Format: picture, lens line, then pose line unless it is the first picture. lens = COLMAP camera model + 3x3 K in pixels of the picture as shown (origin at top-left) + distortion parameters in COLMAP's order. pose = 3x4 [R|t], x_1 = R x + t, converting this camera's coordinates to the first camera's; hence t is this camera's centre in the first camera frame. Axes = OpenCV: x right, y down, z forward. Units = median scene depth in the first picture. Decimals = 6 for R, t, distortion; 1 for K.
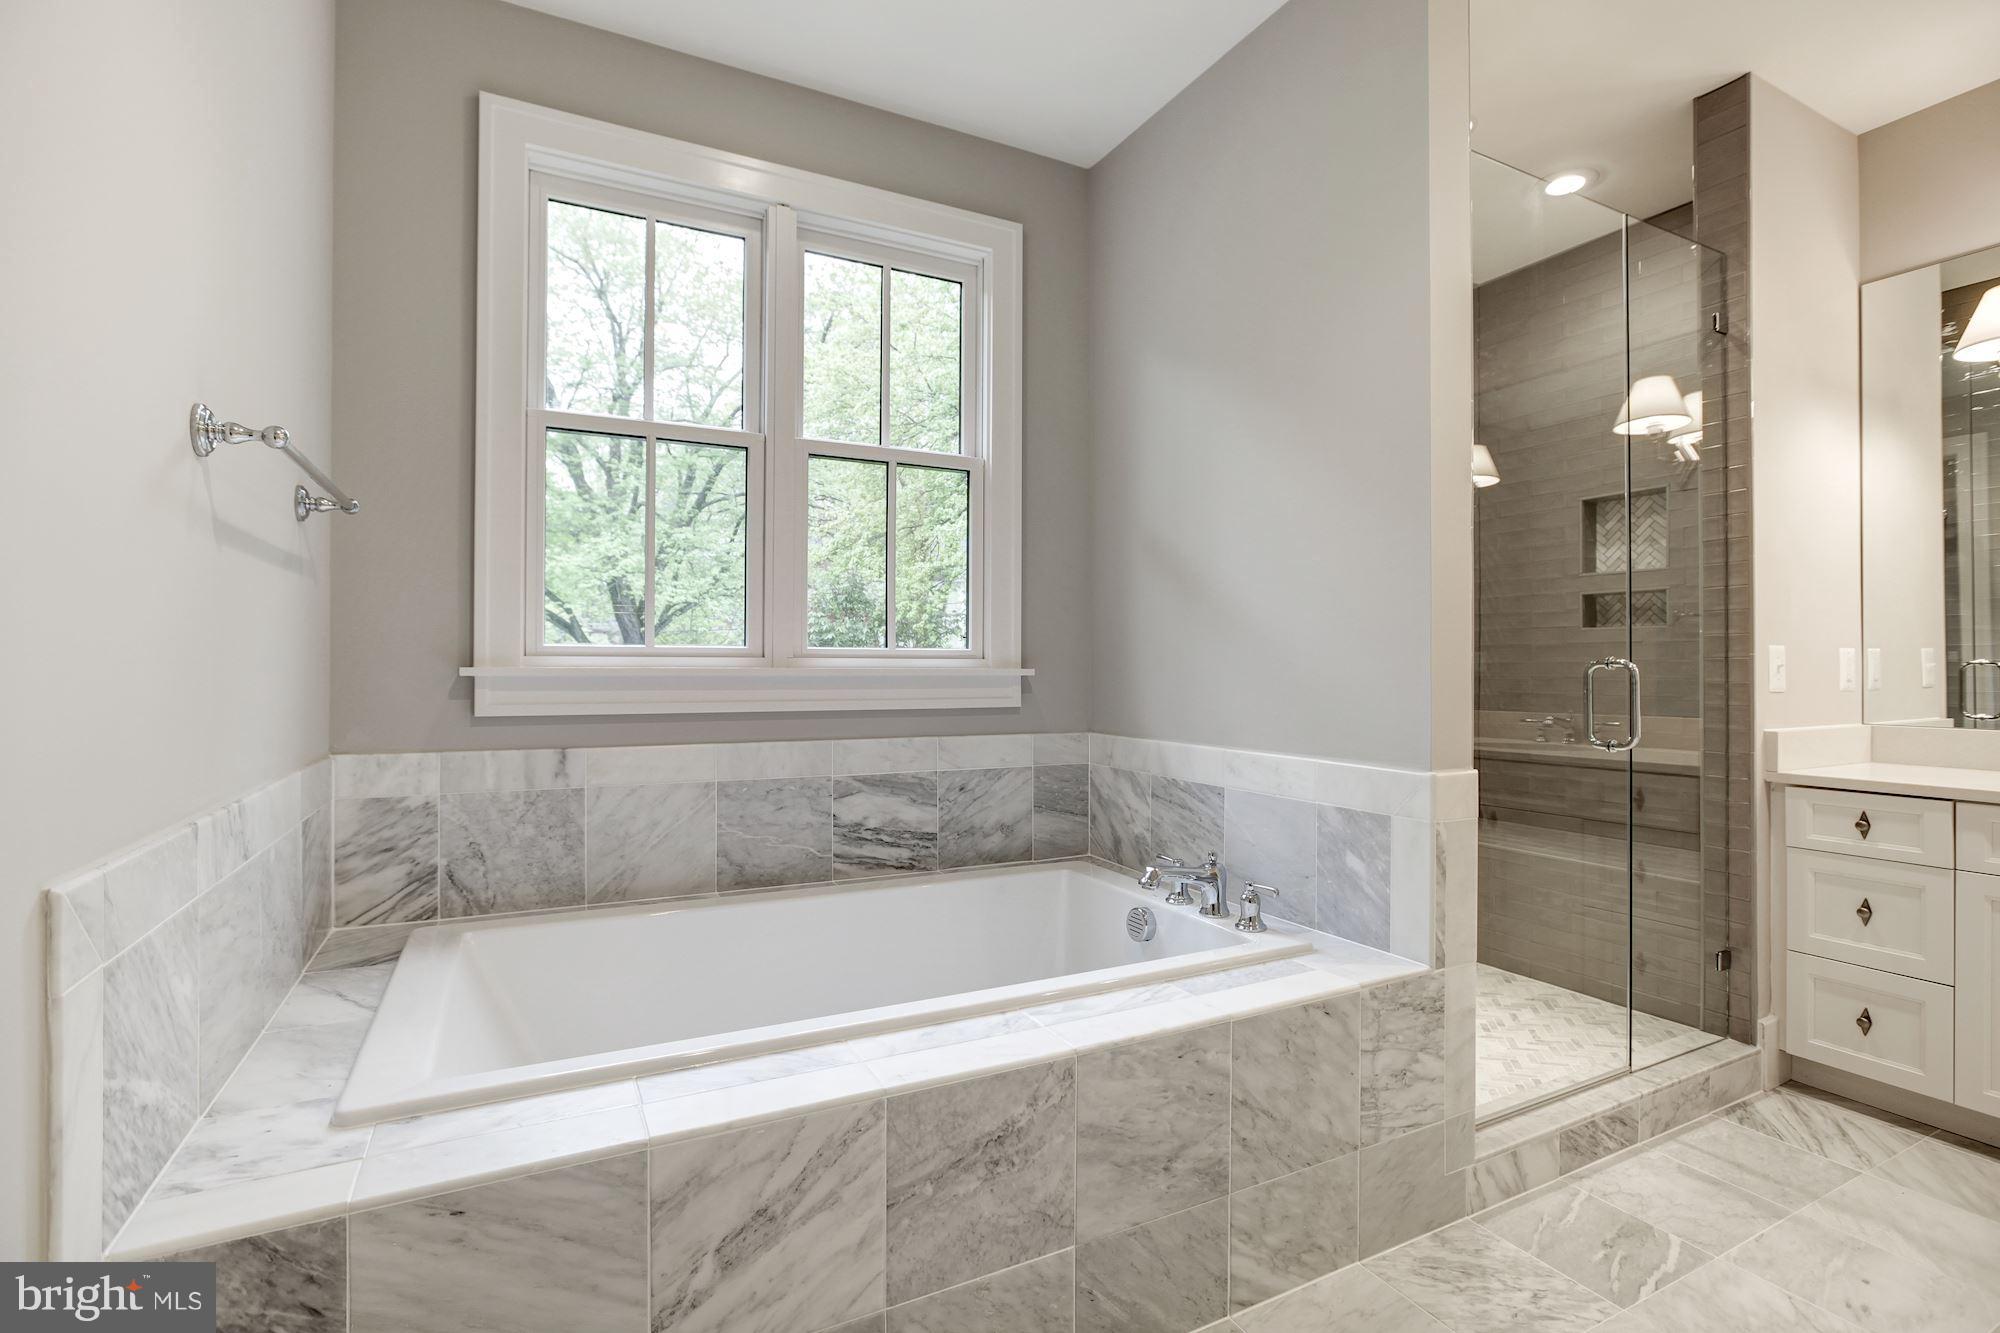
lens RADIAL K [[927.2, 0, 1000.5], [0, 927.2, 666.7], [0, 0, 1]] dist [-0.011715, 0.000387]
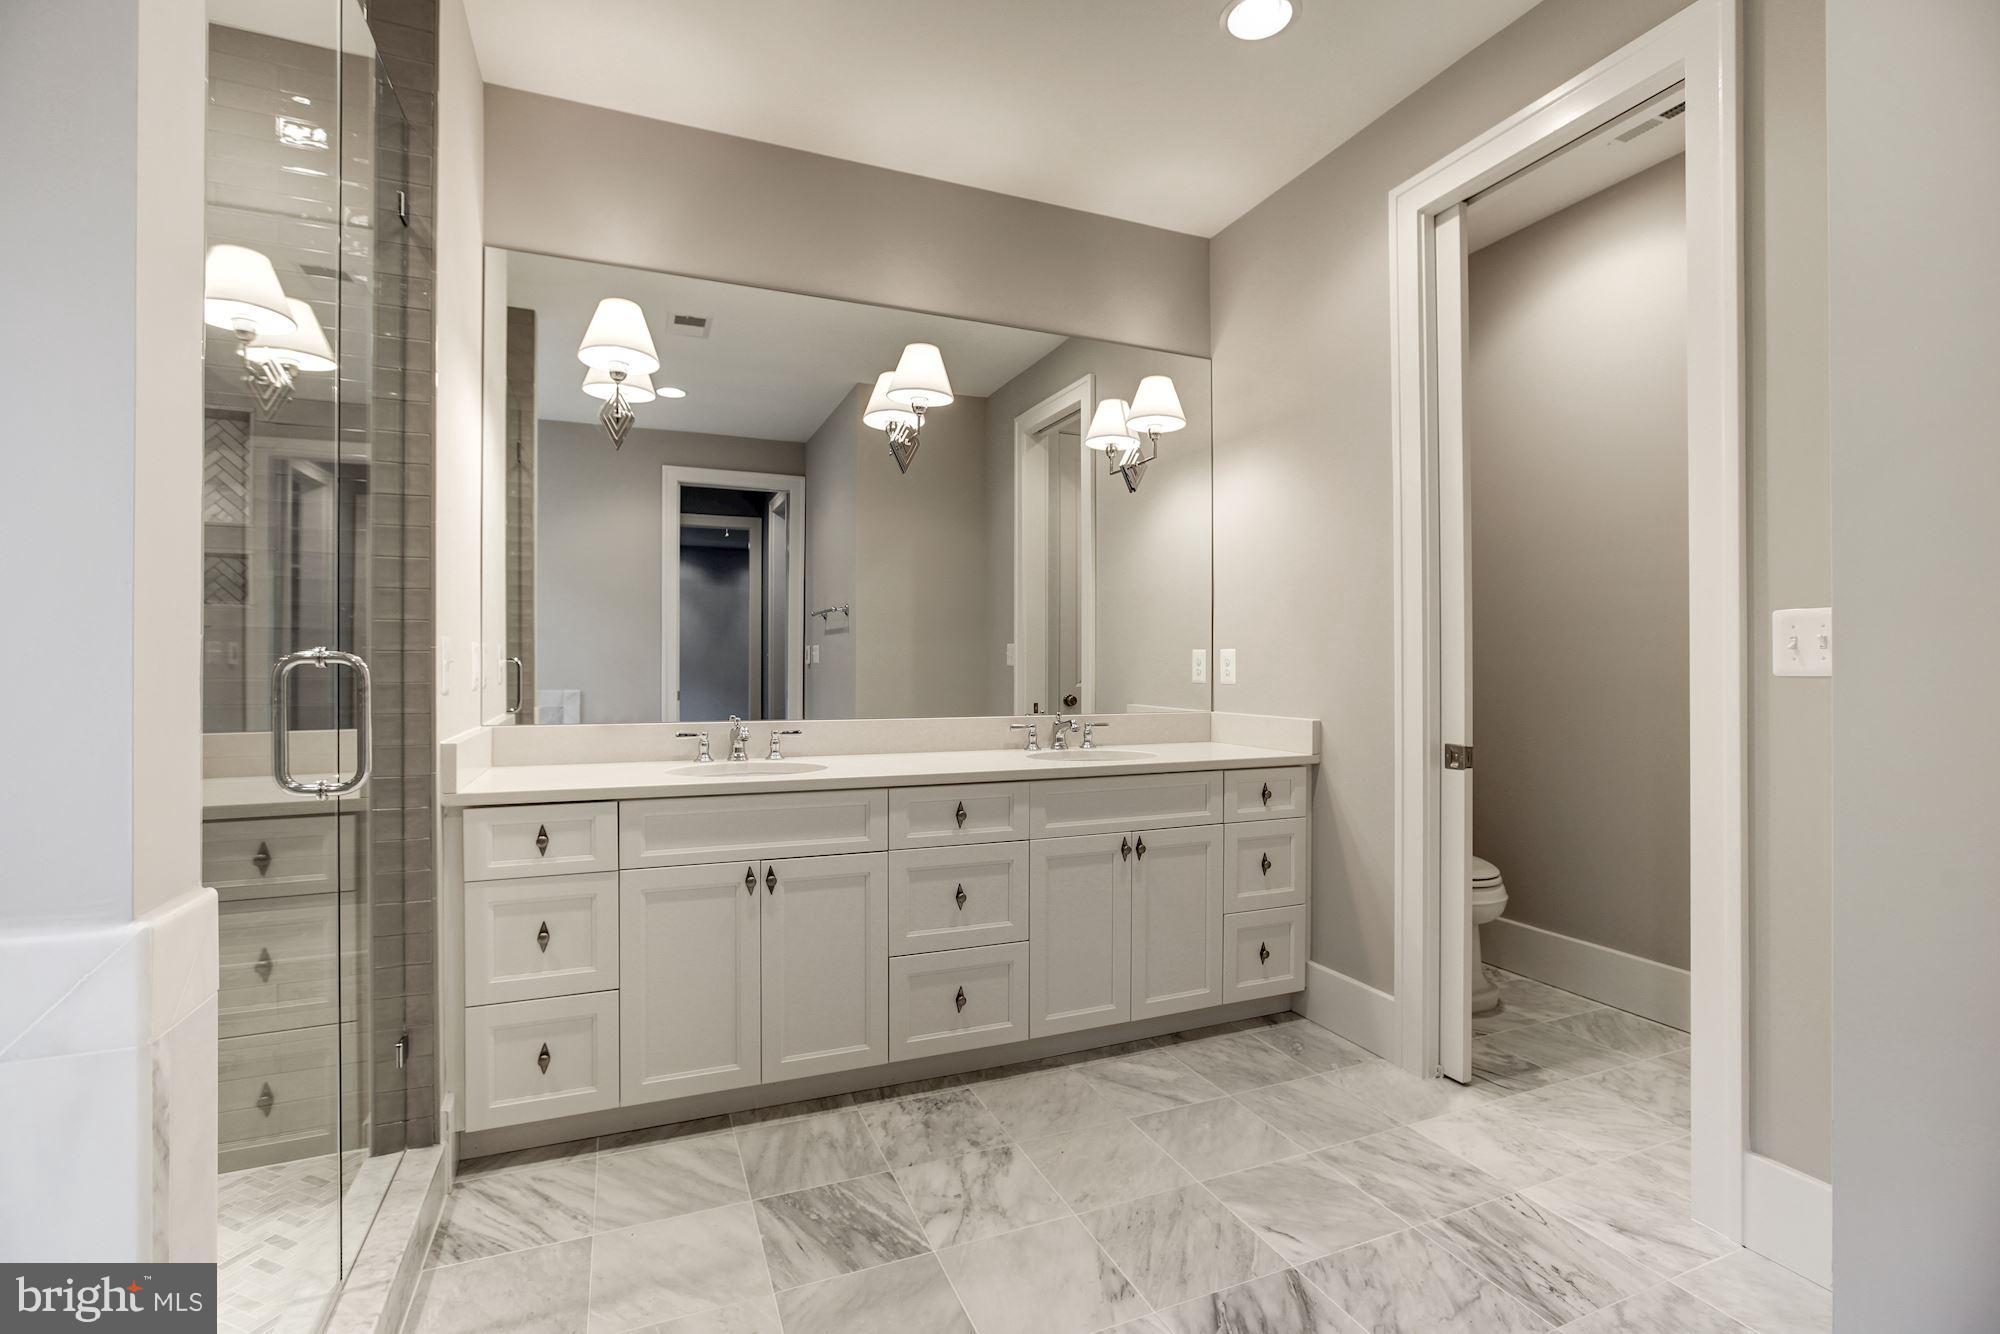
lens RADIAL K [[927.2, 0, 1004.4], [0, 927.2, 666.9], [0, 0, 1]] dist [-0.011715, 0.000387]
pose [[0.086414, 0.000360, 0.996259, 0.077347], [-0.009098, 0.999959, 0.000428, -0.001848], [-0.996218, -0.009101, 0.086414, 0.463494]]
